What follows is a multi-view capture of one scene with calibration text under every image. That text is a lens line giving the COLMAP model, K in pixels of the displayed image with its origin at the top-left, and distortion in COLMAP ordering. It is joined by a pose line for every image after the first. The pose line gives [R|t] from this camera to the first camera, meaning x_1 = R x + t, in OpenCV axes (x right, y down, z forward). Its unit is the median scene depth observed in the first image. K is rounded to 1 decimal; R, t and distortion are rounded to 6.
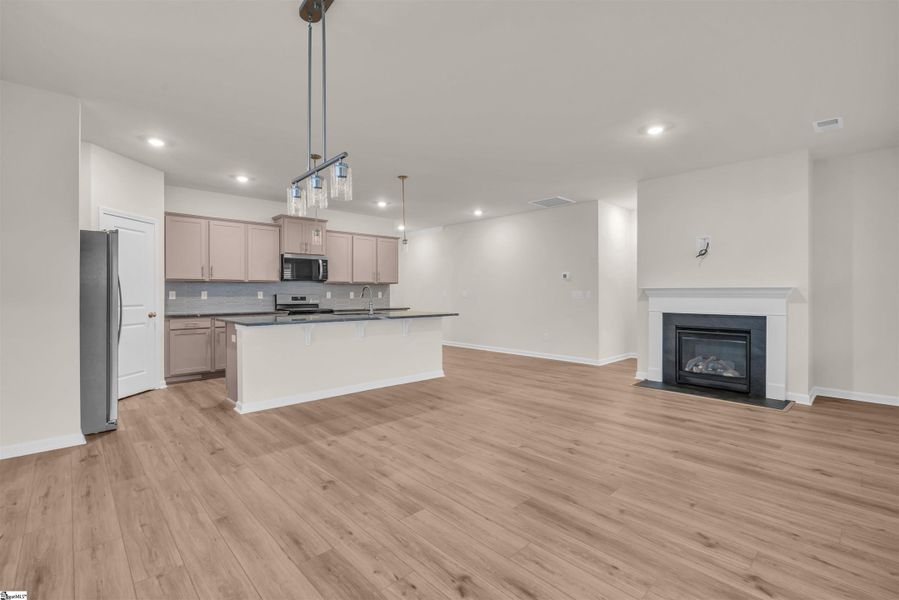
lens RADIAL K [[408.9, 0, 449.5], [0, 408.9, 300.0], [0, 0, 1]] dist [0.000435, 0.000395]
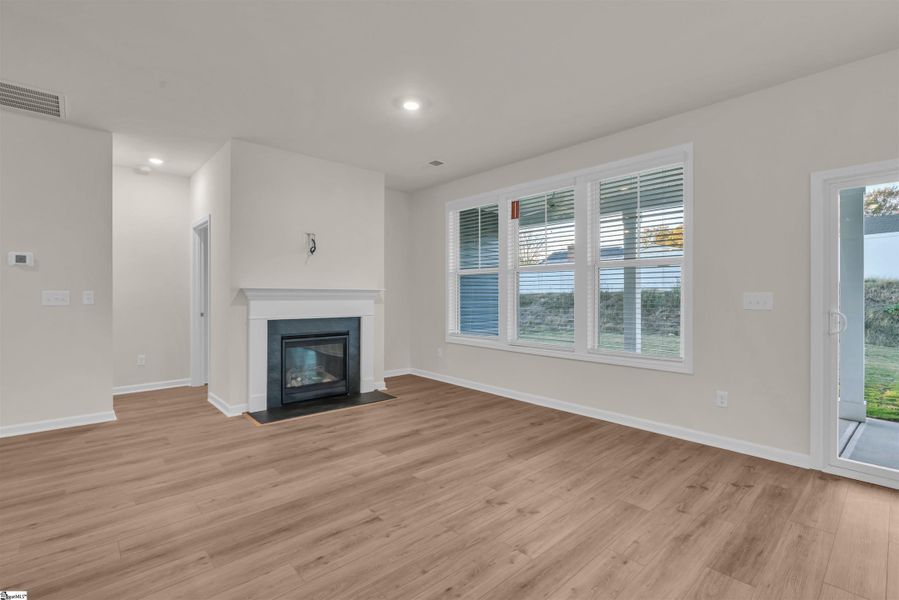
lens RADIAL K [[408.9, 0, 449.5], [0, 408.9, 300.0], [0, 0, 1]] dist [0.000435, 0.000395]
pose [[0.020534, -0.011055, 0.999728, -0.348547], [0.013697, 0.999848, 0.010775, -0.015113], [-0.999695, 0.013472, 0.020683, 0.903900]]
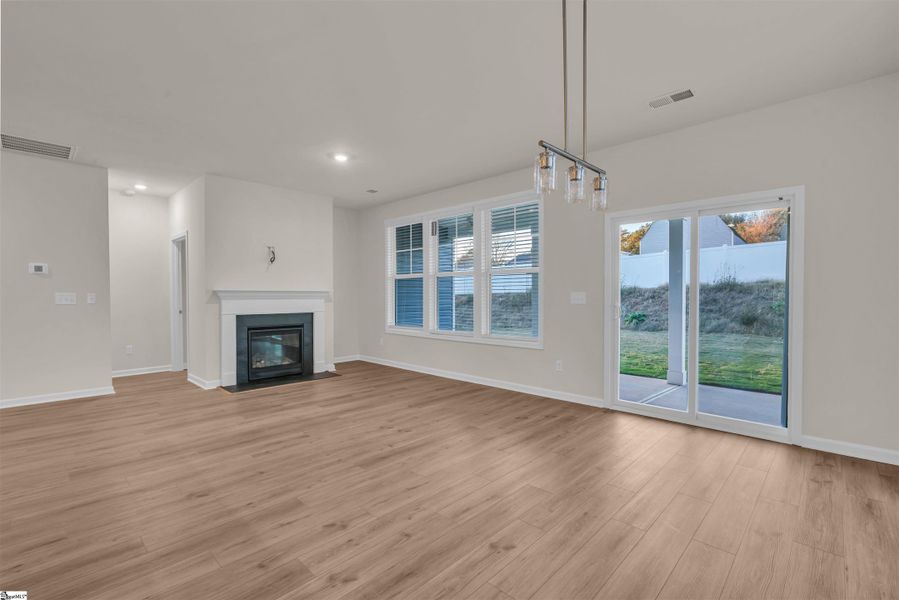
lens RADIAL K [[400.2, 0, 452.0], [0, 400.2, 306.2], [0, 0, 1]] dist [0.001189, 0.000211]
pose [[-0.048353, -0.026607, 0.998476, -0.675731], [0.017715, 0.999465, 0.027491, -0.011513], [-0.998673, 0.019018, -0.047856, 0.736981]]
